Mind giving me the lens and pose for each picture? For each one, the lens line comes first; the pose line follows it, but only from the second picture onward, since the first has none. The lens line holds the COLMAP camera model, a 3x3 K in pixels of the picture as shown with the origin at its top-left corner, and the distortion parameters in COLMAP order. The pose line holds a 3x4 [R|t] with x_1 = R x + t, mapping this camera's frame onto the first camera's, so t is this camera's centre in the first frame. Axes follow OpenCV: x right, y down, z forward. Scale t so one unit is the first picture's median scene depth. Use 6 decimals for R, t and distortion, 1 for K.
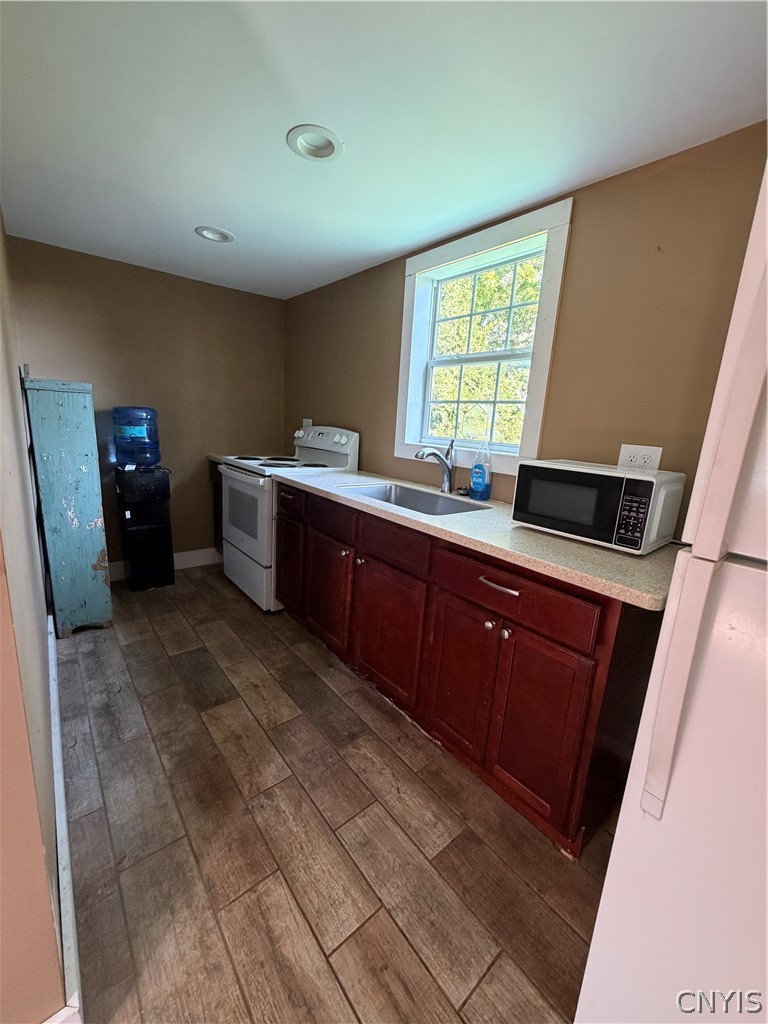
lens RADIAL K [[410.8, 0, 384.0], [0, 410.8, 512.0], [0, 0, 1]] dist [-0.000684, 0.000064]
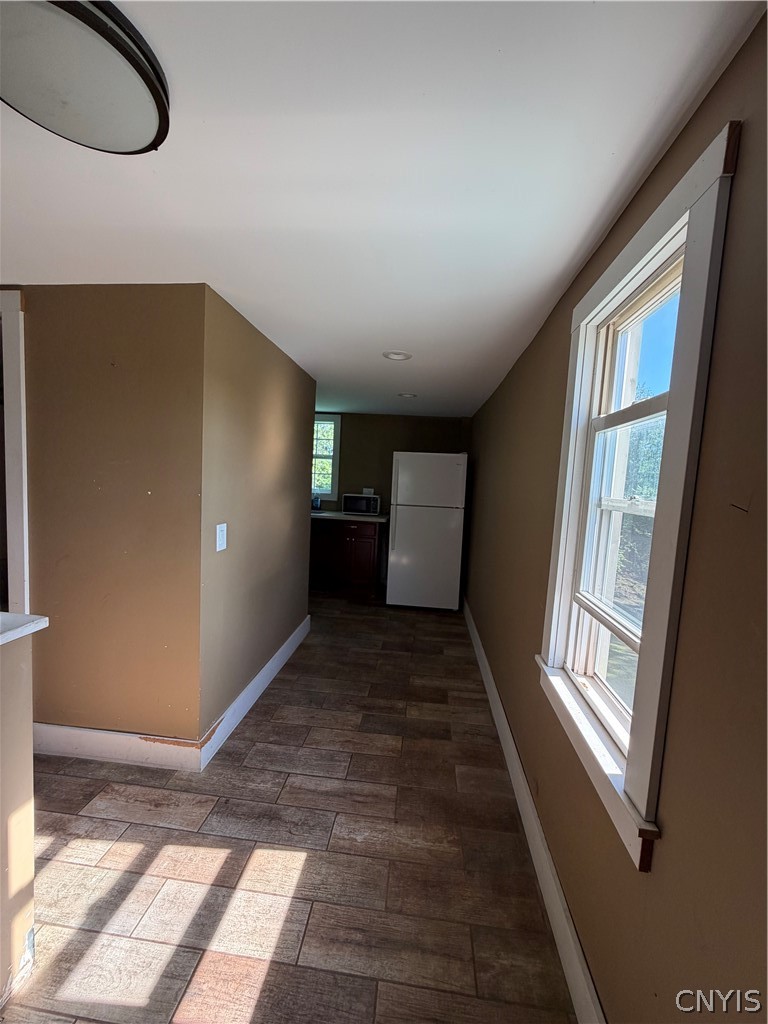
lens RADIAL K [[410.8, 0, 384.0], [0, 410.8, 512.0], [0, 0, 1]] dist [-0.000684, 0.000064]
pose [[0.720521, -0.078433, 0.688983, -1.996578], [0.152236, 0.987235, -0.046819, 0.260540], [-0.676516, 0.138622, 0.723264, -1.867479]]
